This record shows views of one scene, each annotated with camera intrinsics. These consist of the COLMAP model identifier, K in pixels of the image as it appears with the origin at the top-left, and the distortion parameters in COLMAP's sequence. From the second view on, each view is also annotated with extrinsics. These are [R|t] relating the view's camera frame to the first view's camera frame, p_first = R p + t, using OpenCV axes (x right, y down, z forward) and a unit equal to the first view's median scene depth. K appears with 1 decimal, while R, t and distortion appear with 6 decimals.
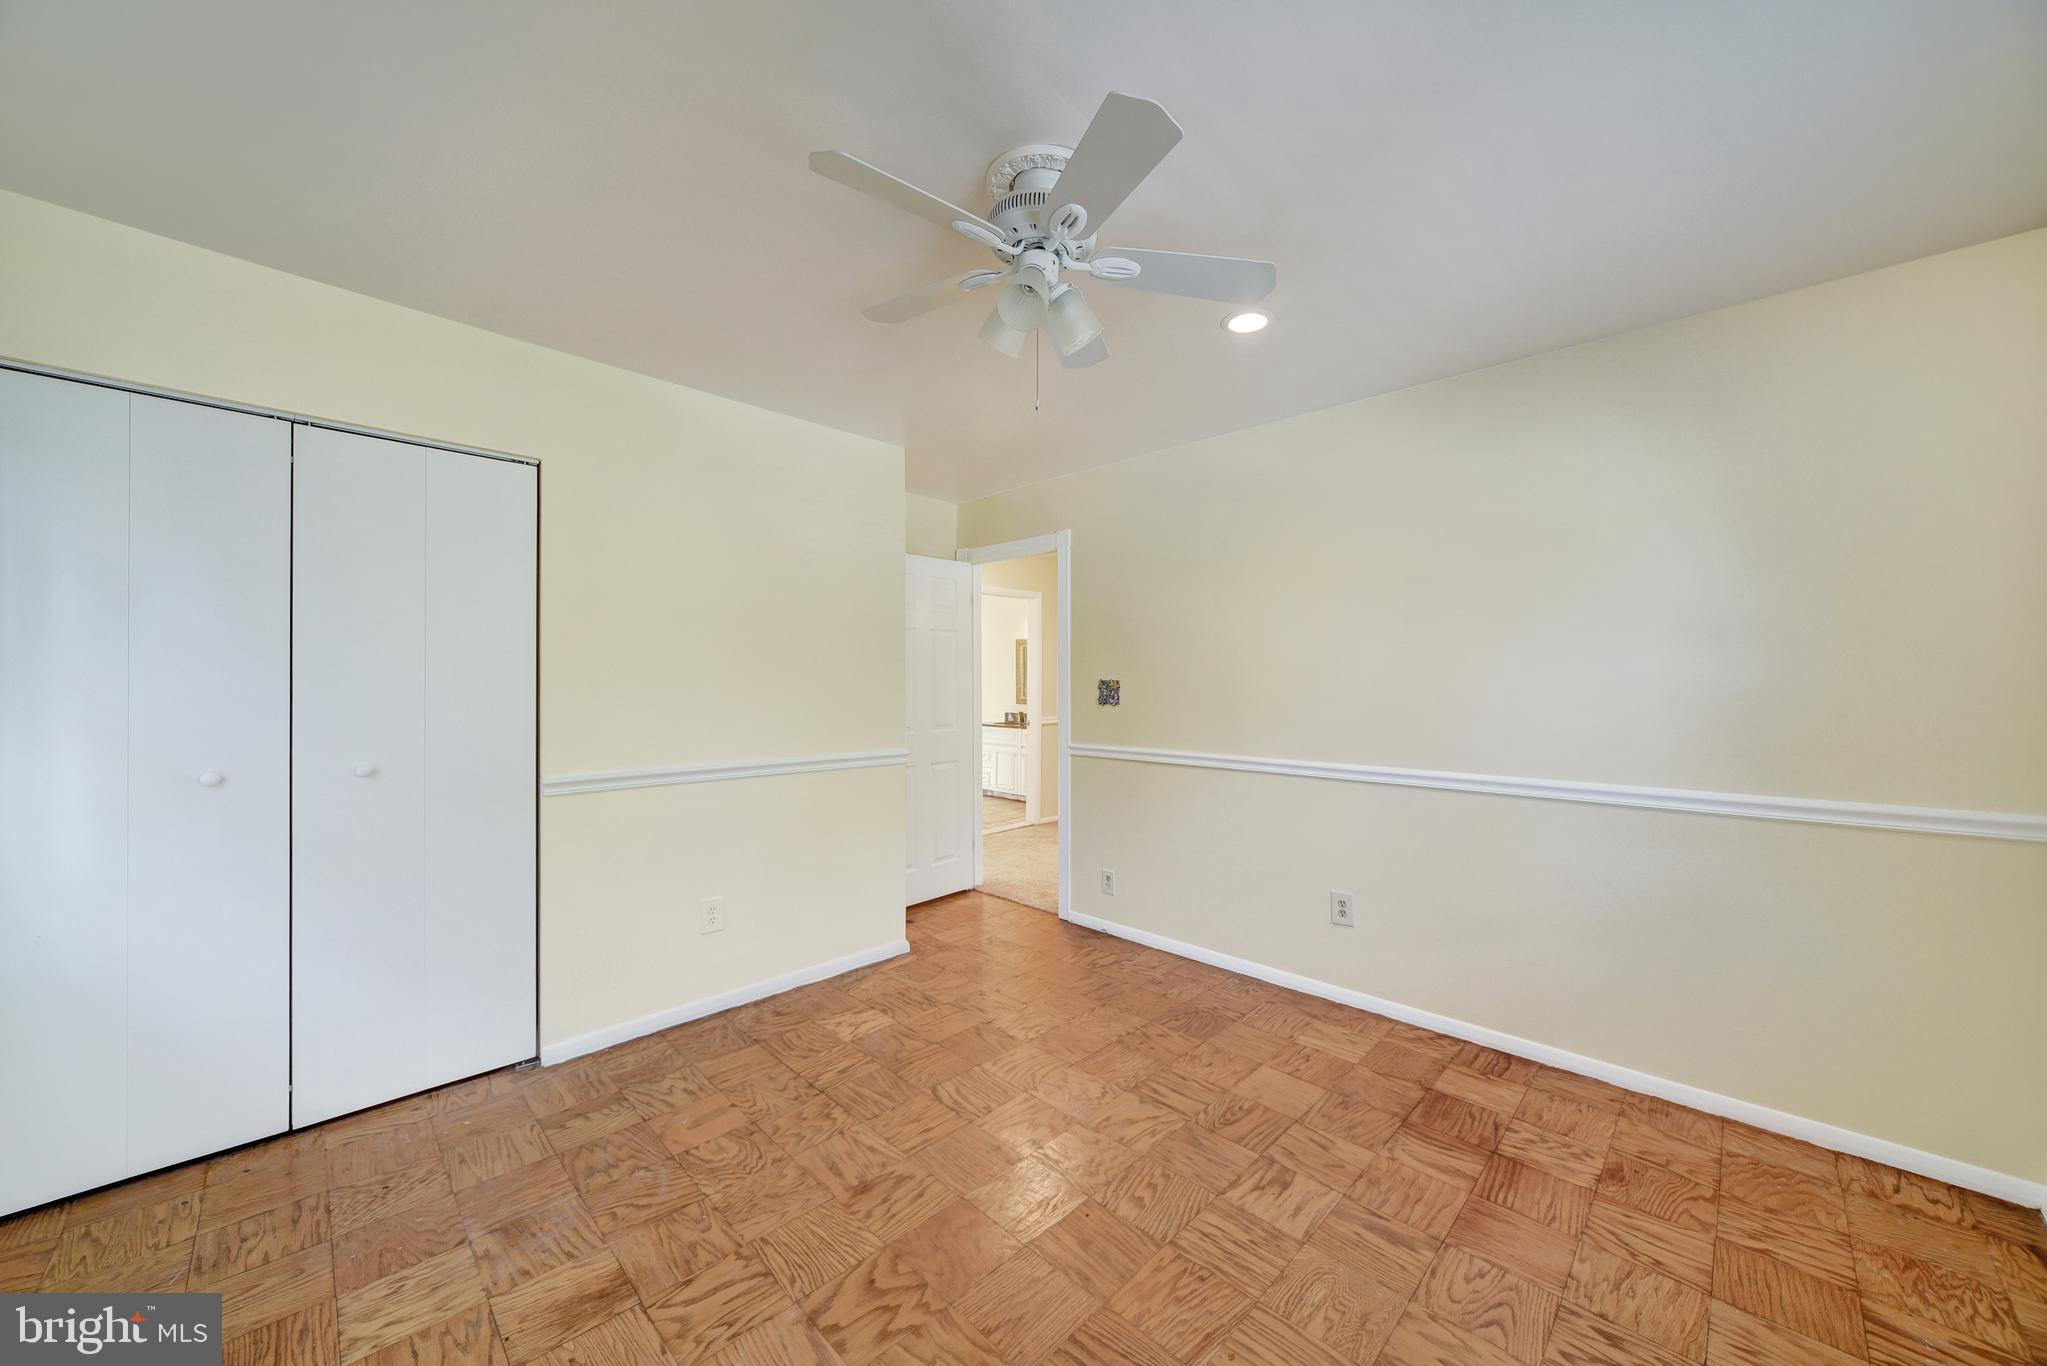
lens RADIAL K [[725.7, 0, 1024.3], [0, 725.7, 680.5], [0, 0, 1]] dist [-0.008299, 0.000173]
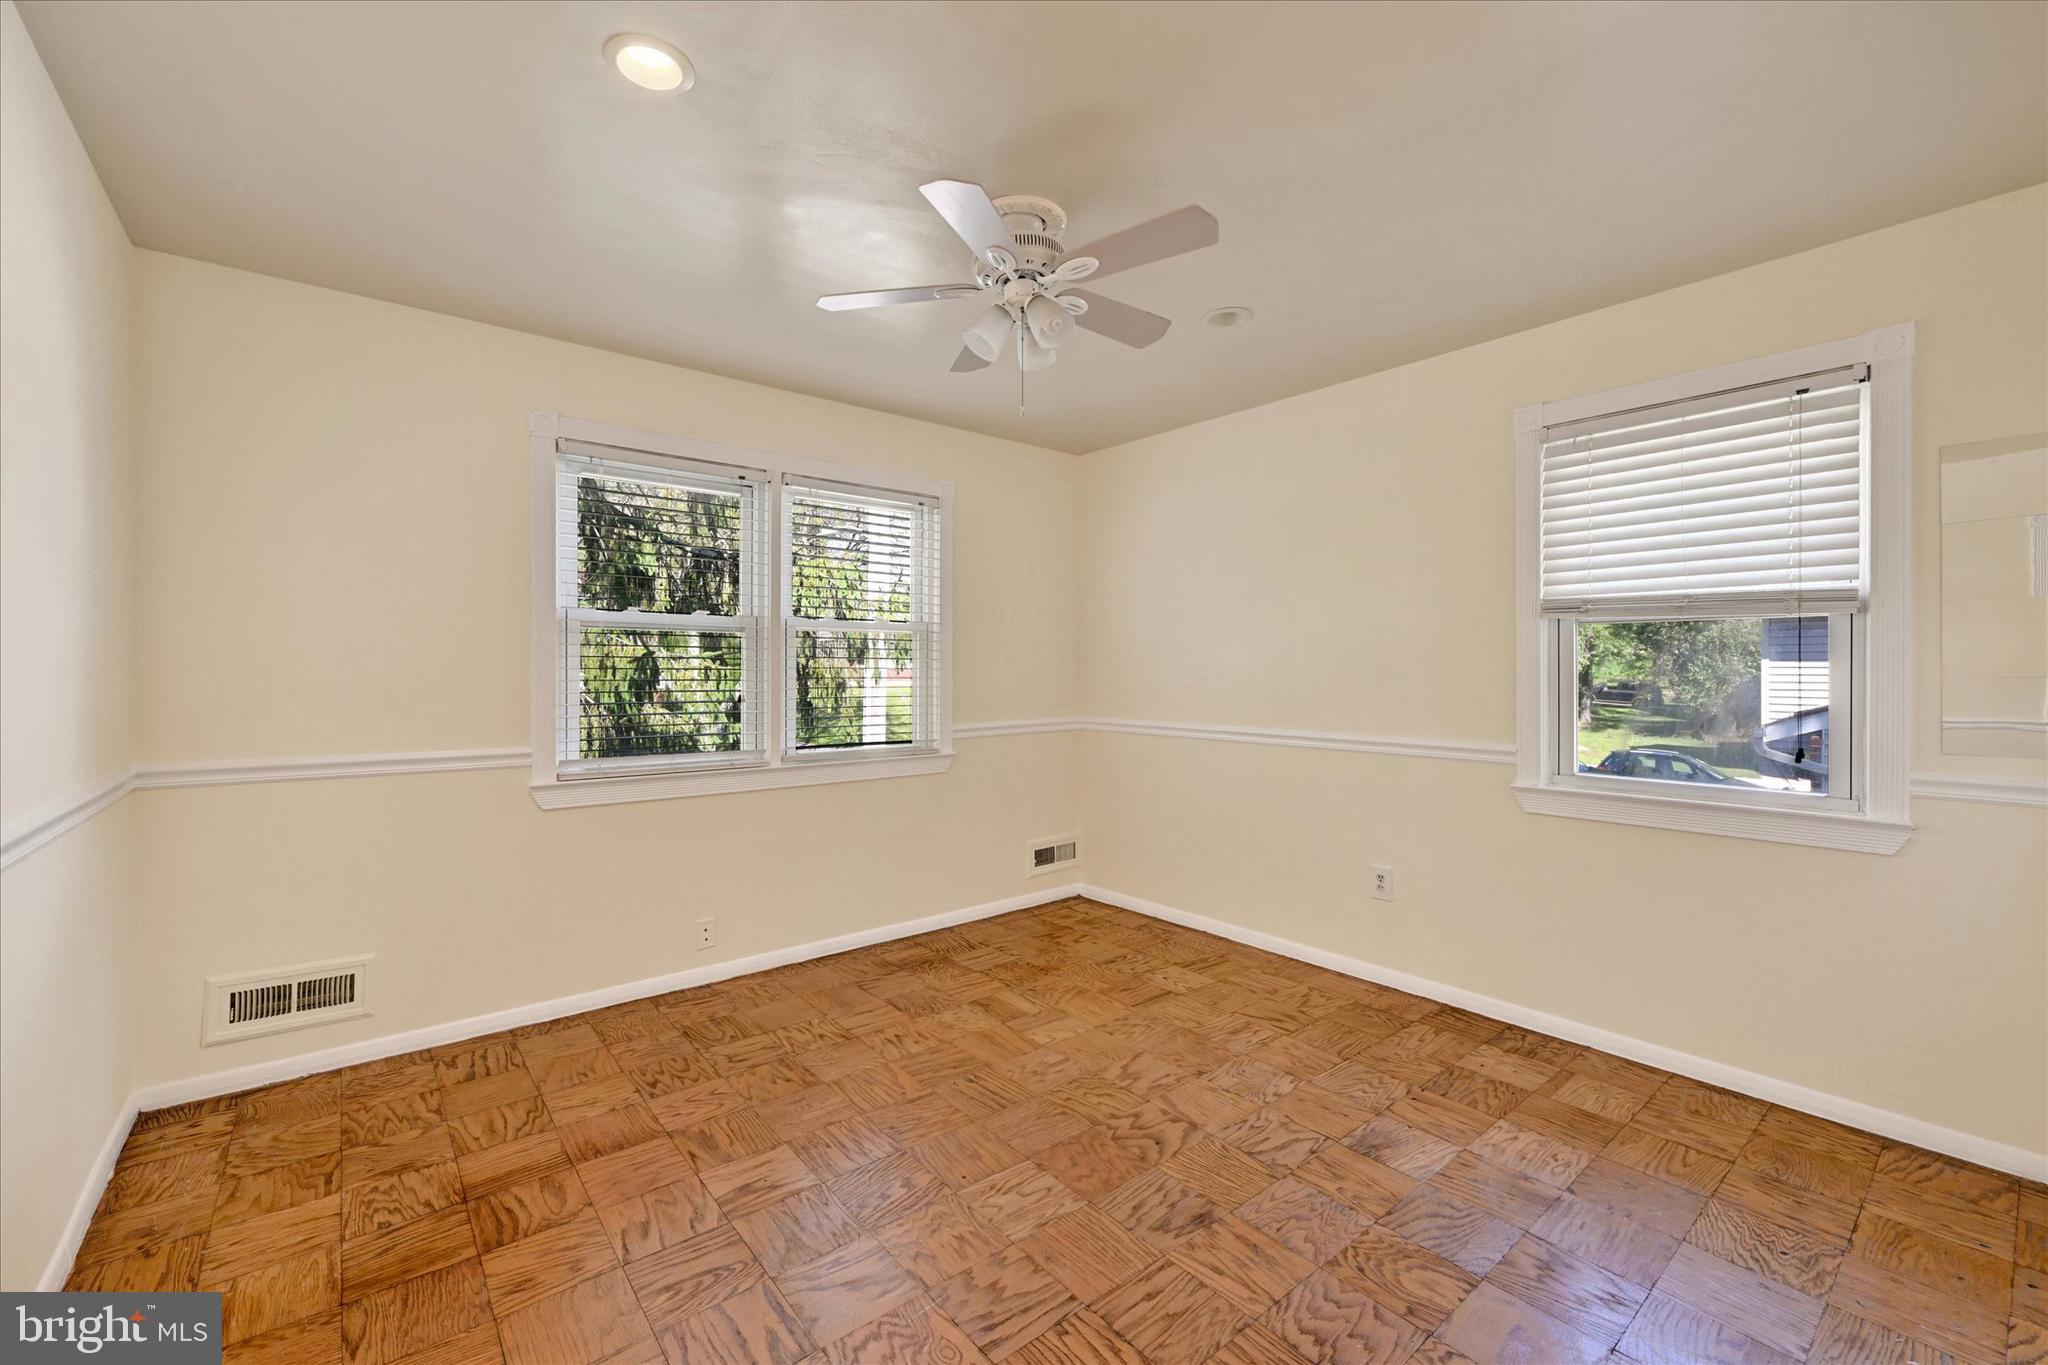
lens RADIAL K [[826.6, 0, 1022.1], [0, 826.6, 677.1], [0, 0, 1]] dist [0.008793, -0.001133]
pose [[-0.994761, -0.003616, 0.102160, -0.107140], [-0.003237, 0.999987, 0.003871, 0.035976], [-0.102172, 0.003520, -0.994760, 2.097548]]
